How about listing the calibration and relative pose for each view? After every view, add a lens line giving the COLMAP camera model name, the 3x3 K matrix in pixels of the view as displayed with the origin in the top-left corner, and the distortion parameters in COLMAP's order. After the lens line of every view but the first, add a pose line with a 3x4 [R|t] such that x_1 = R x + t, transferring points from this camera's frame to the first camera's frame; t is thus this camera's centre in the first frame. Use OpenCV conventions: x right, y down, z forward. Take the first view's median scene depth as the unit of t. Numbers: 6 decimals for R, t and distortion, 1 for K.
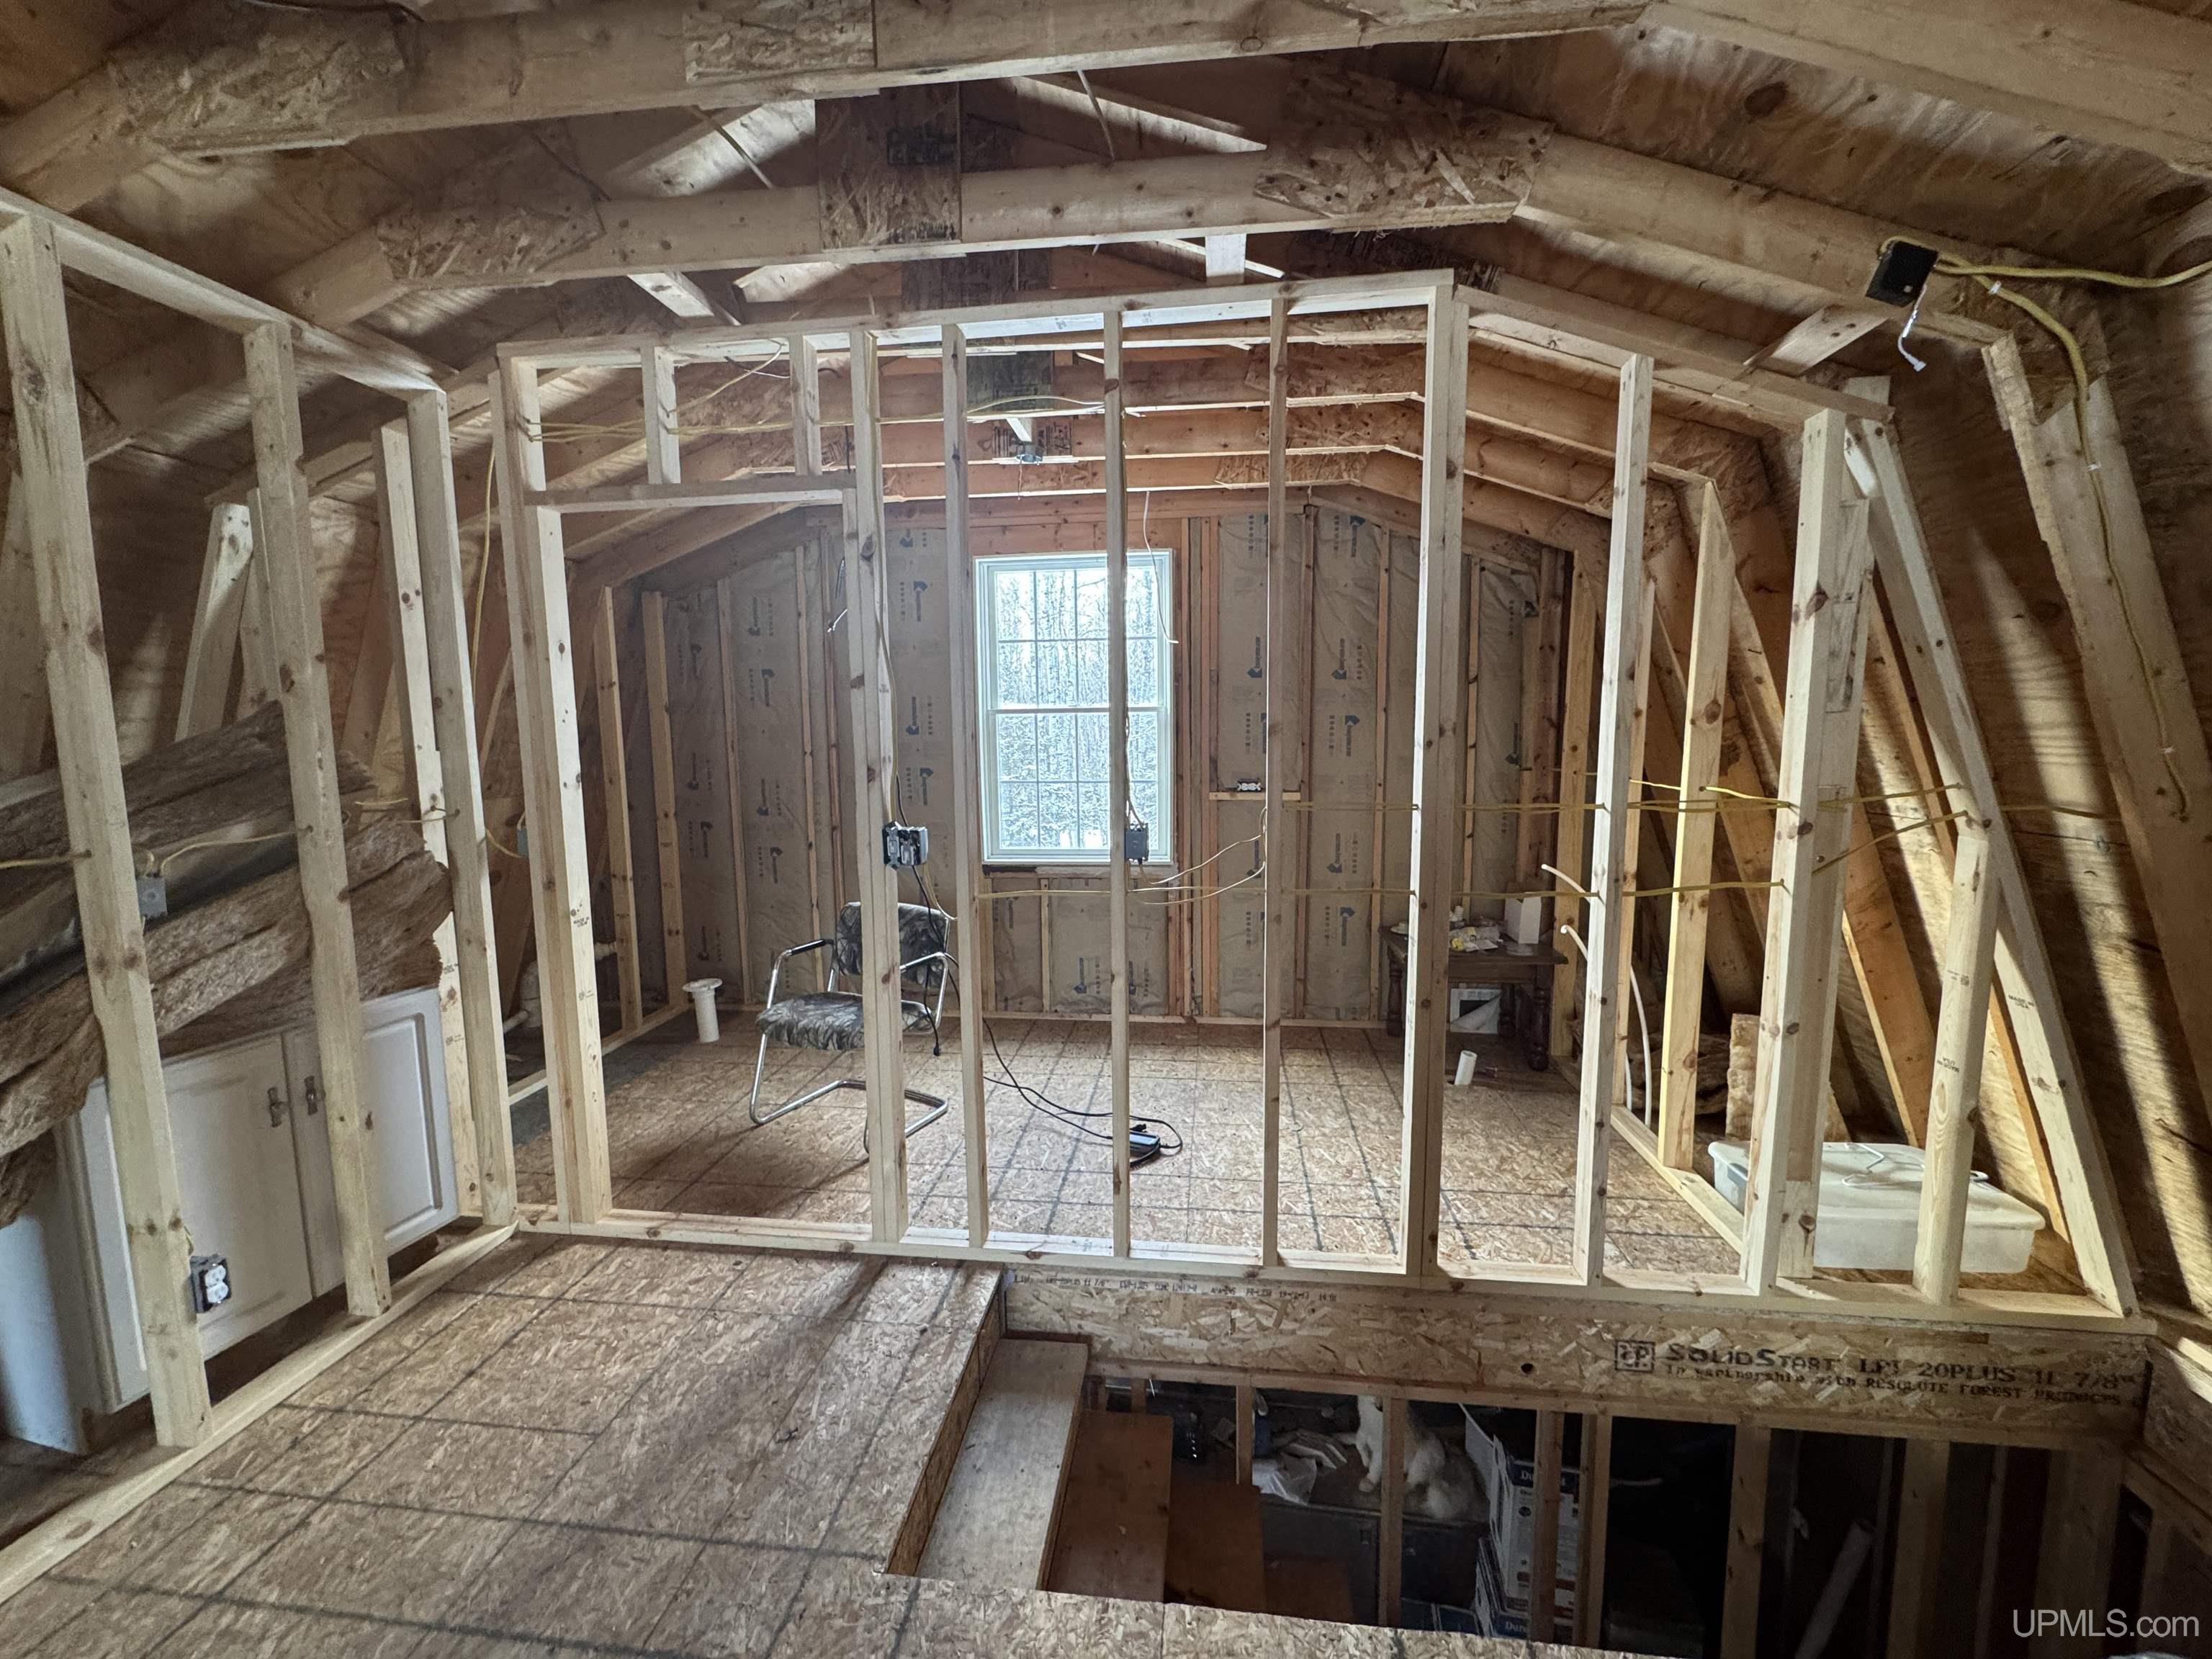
lens RADIAL K [[879.8, 0, 1105.1], [0, 879.8, 829.4], [0, 0, 1]] dist [-0.003356, 0.000692]
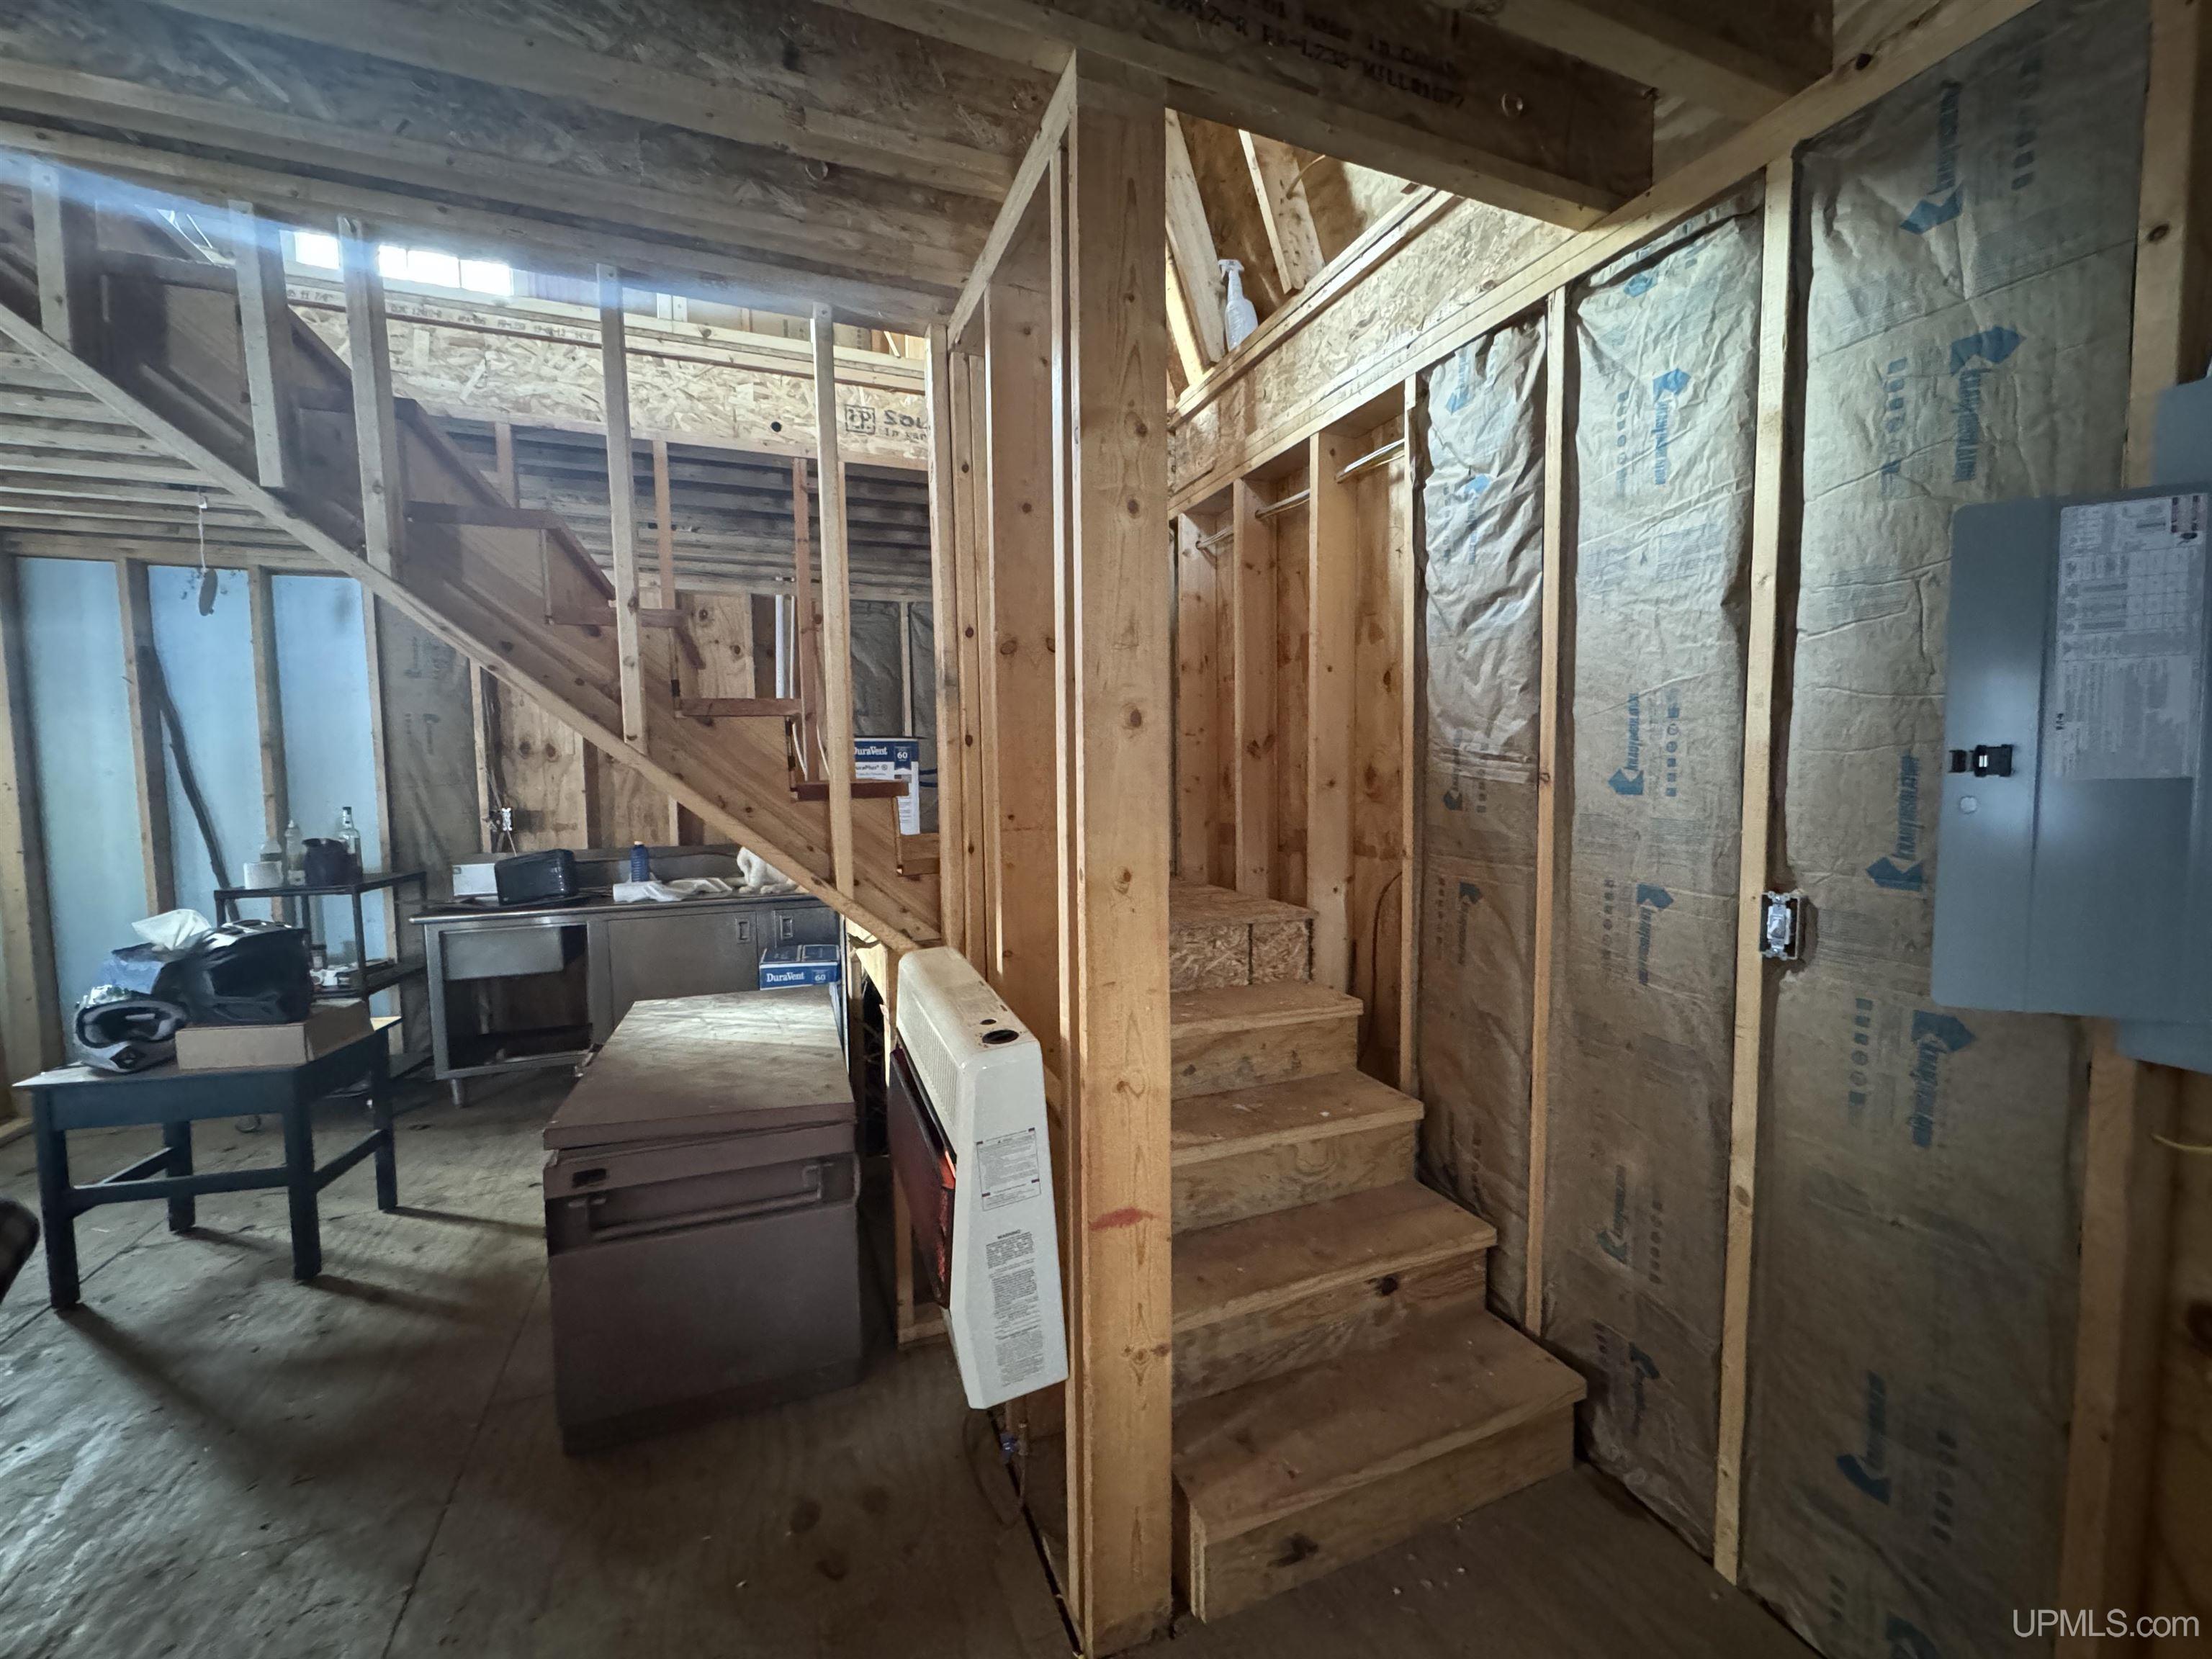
lens RADIAL K [[879.8, 0, 1102.2], [0, 879.8, 830.3], [0, 0, 1]] dist [-0.003356, 0.000692]
pose [[0.869429, -0.028024, 0.493262, 0.273241], [0.054143, 0.997781, -0.038745, 1.293741], [-0.491082, 0.060392, 0.869017, -0.240441]]
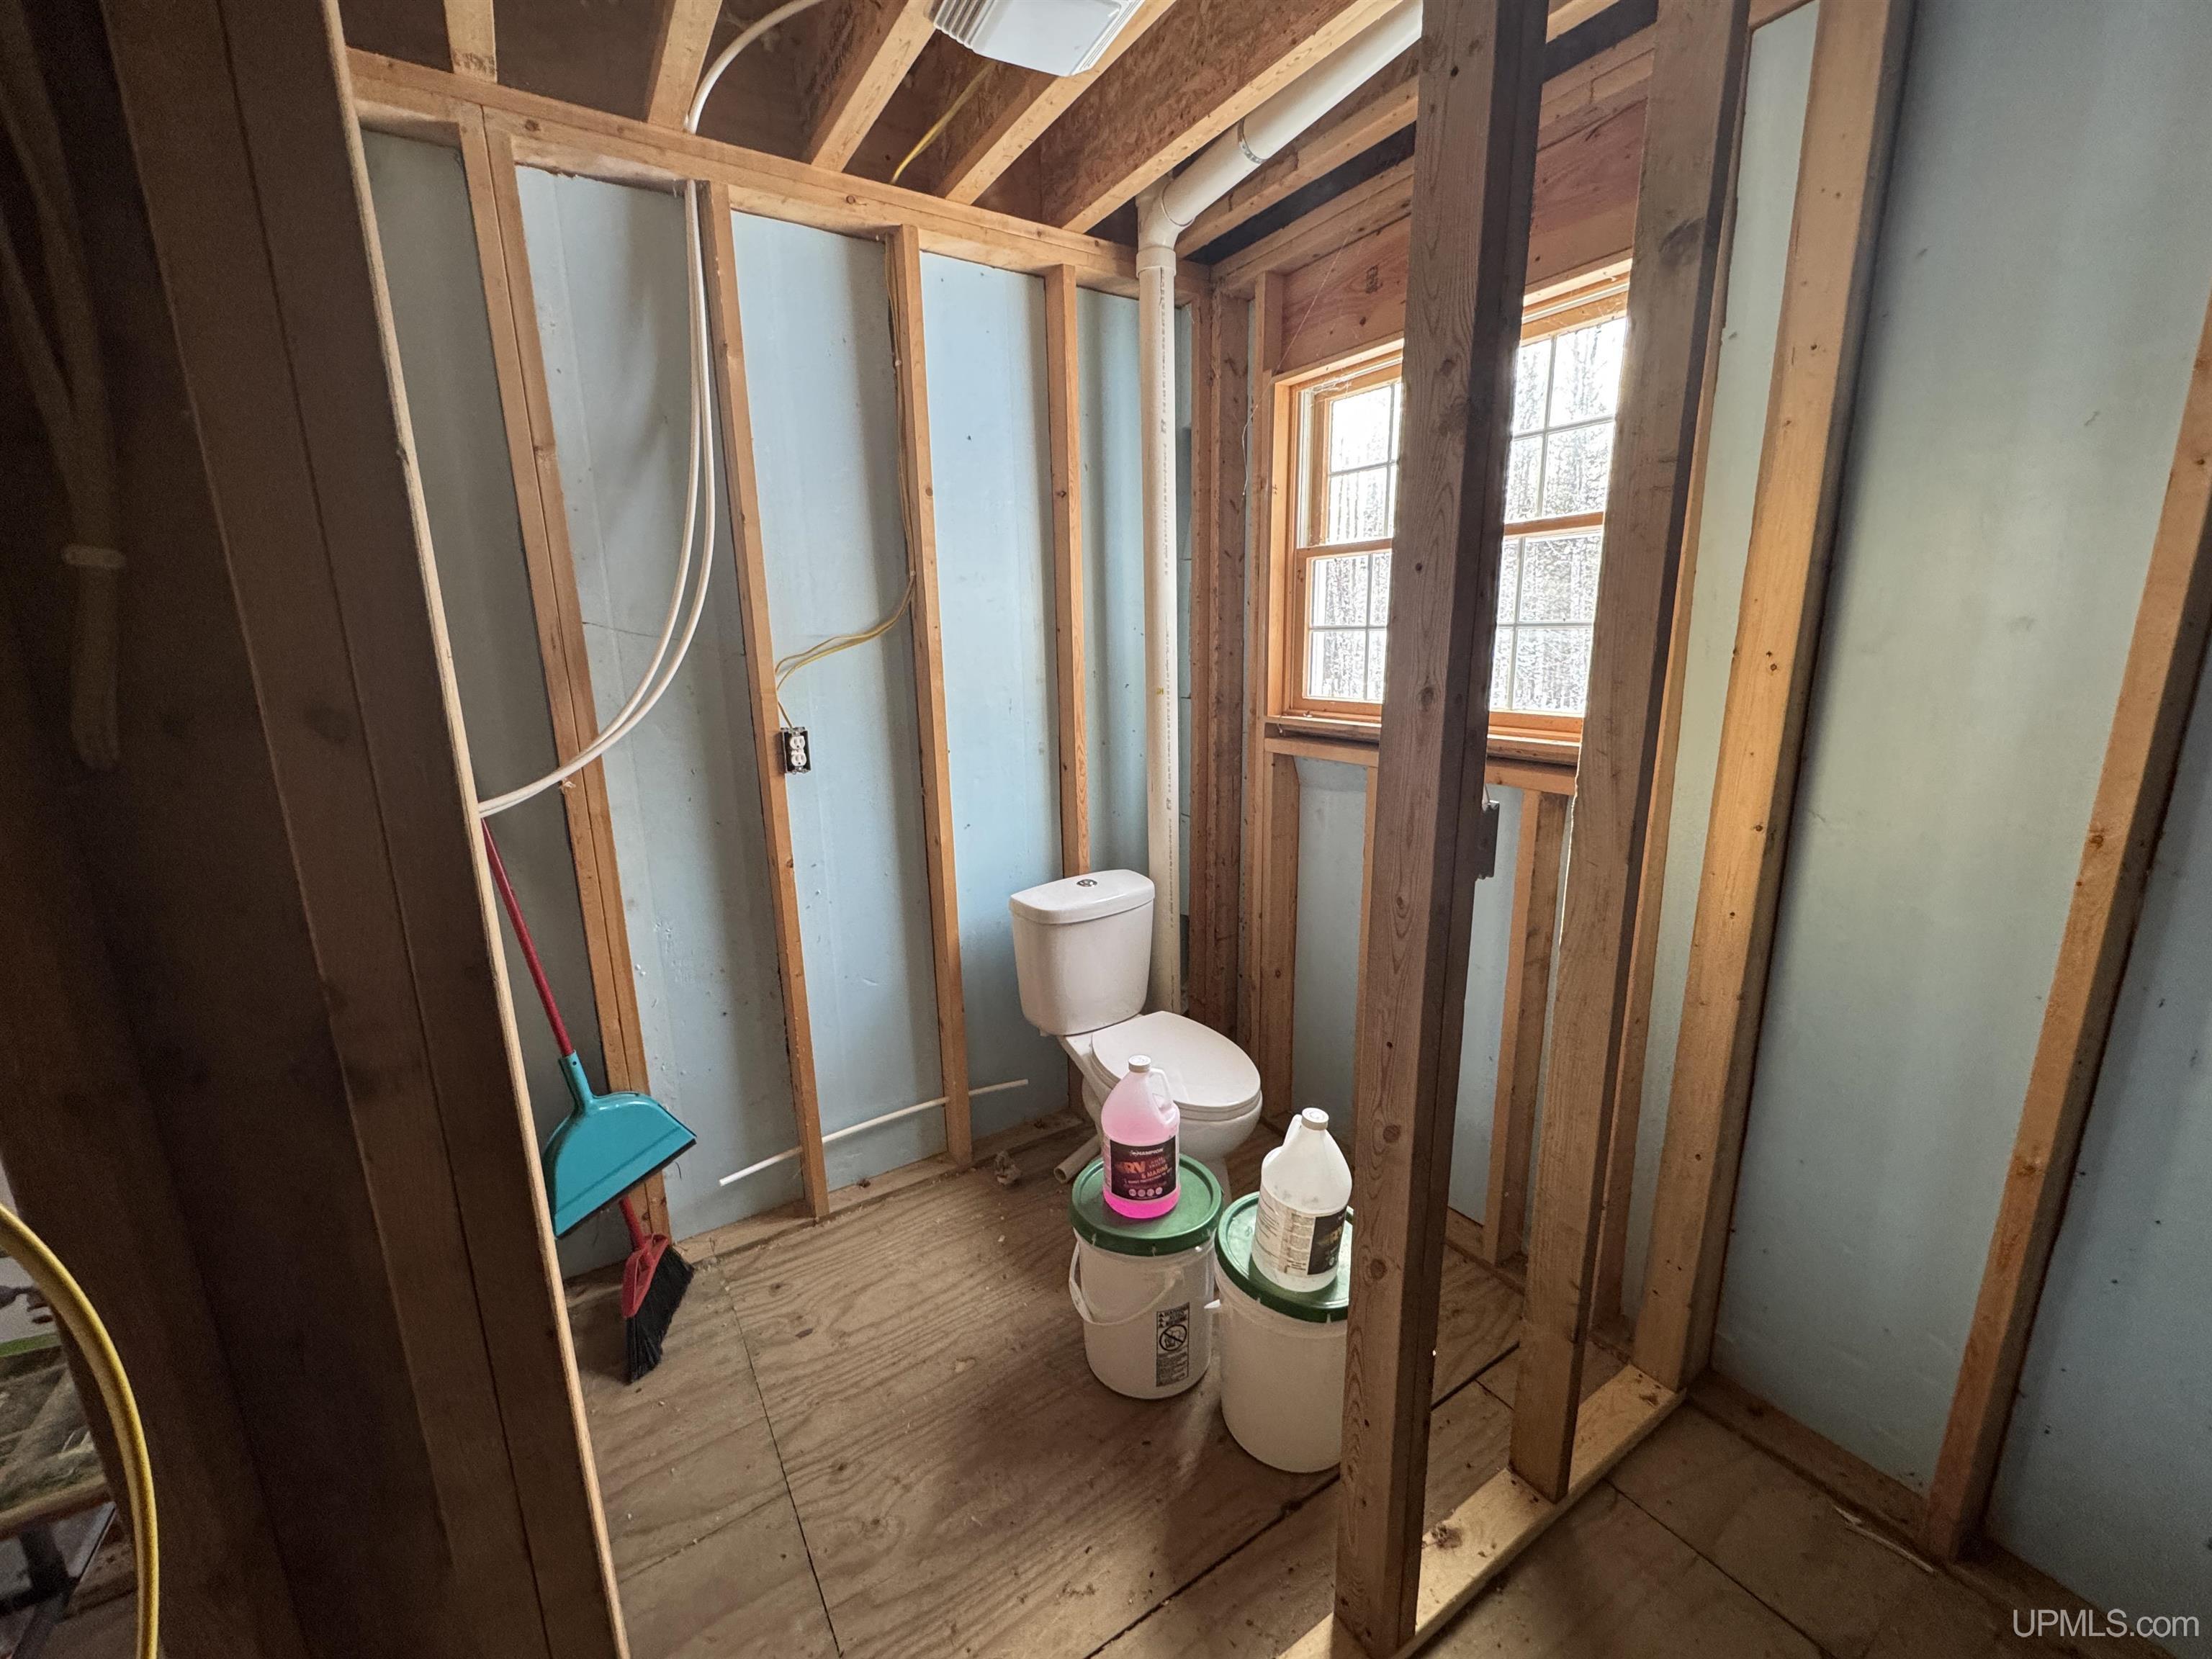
lens RADIAL K [[879.8, 0, 1109.3], [0, 879.8, 830.5], [0, 0, 1]] dist [-0.003356, 0.000692]
pose [[0.647156, 0.172250, -0.742644, -0.495490], [-0.079734, 0.984091, 0.158770, 1.100643], [0.758177, -0.043535, 0.650594, 1.362555]]
